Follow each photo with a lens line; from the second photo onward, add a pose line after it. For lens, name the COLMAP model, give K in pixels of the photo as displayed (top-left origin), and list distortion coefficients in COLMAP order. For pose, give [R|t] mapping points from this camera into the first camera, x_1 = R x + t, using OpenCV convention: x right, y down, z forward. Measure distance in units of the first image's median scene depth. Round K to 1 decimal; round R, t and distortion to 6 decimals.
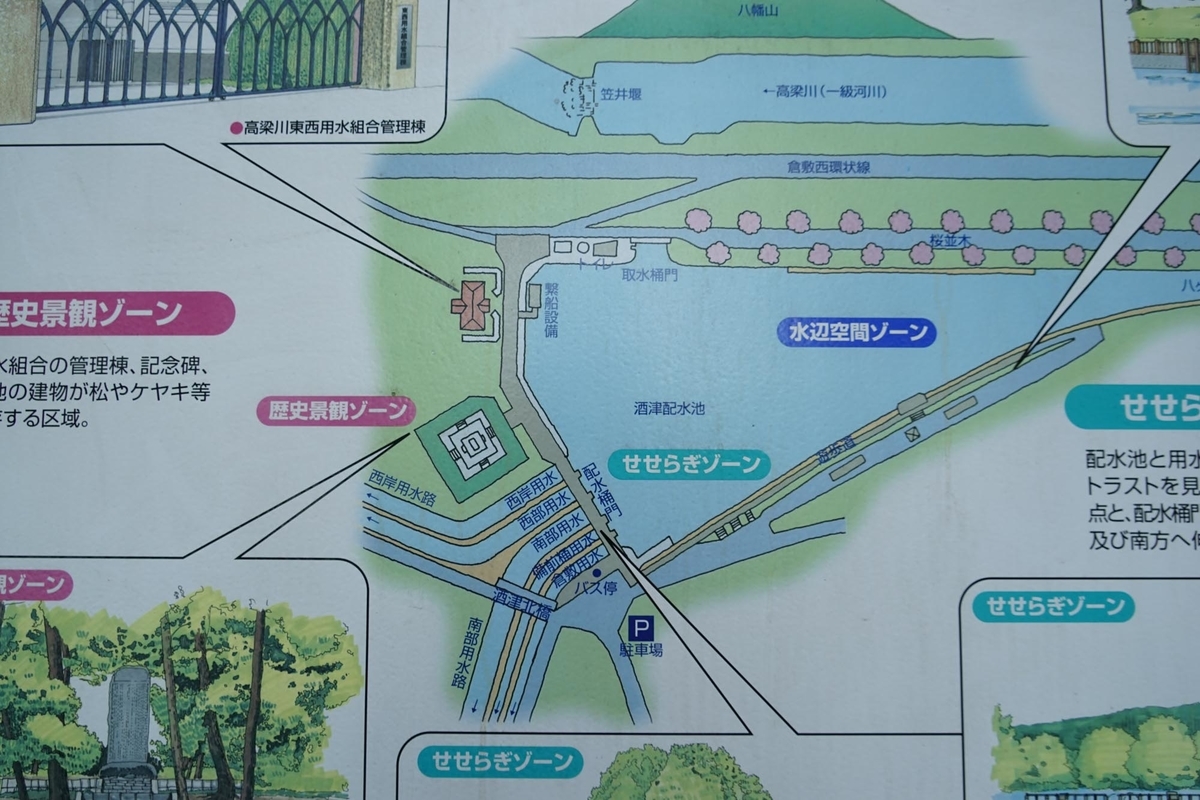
lens RADIAL K [[818.5, 0, 600.0], [0, 818.5, 400.0], [0, 0, 1]] dist [0.005420, 0.002365]
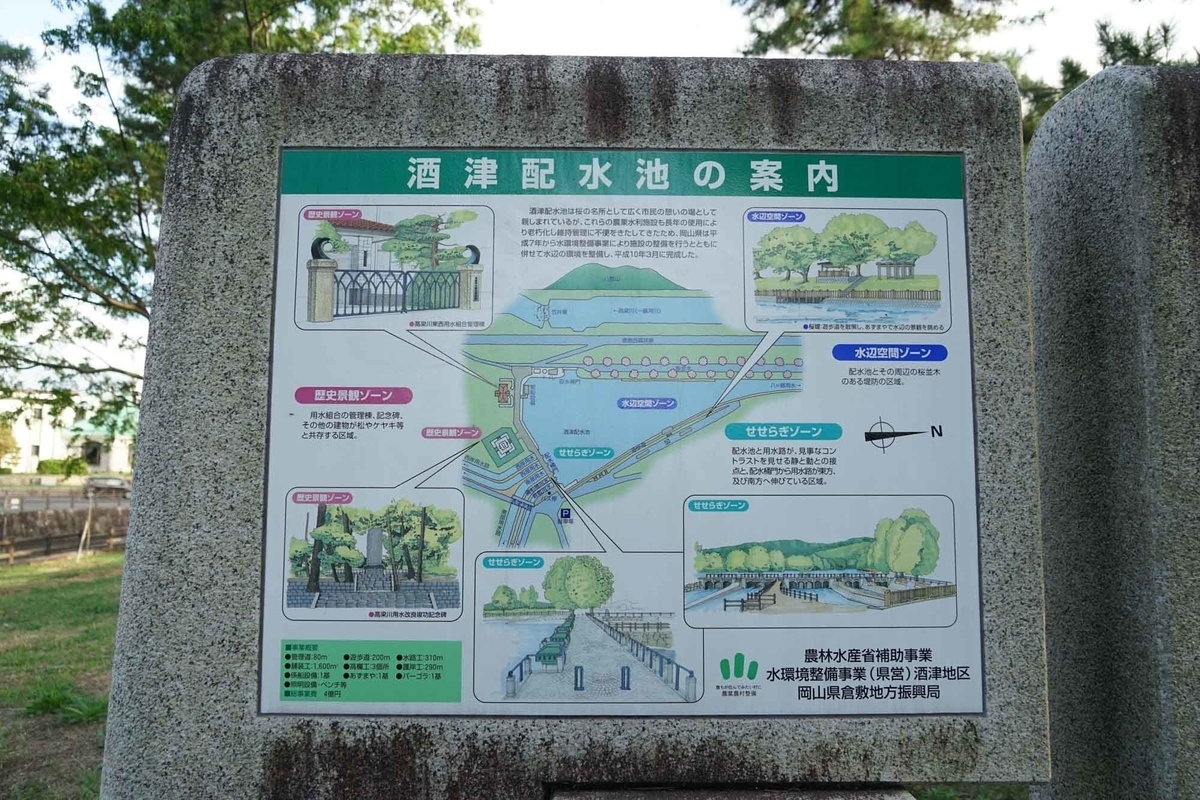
lens RADIAL K [[818.5, 0, 600.0], [0, 818.5, 400.0], [0, 0, 1]] dist [0.005420, 0.002365]
pose [[0.996473, 0.005769, 0.083718, -0.063683], [-0.006931, 0.999884, 0.013595, -0.130980], [-0.083630, -0.014127, 0.996397, -1.666772]]
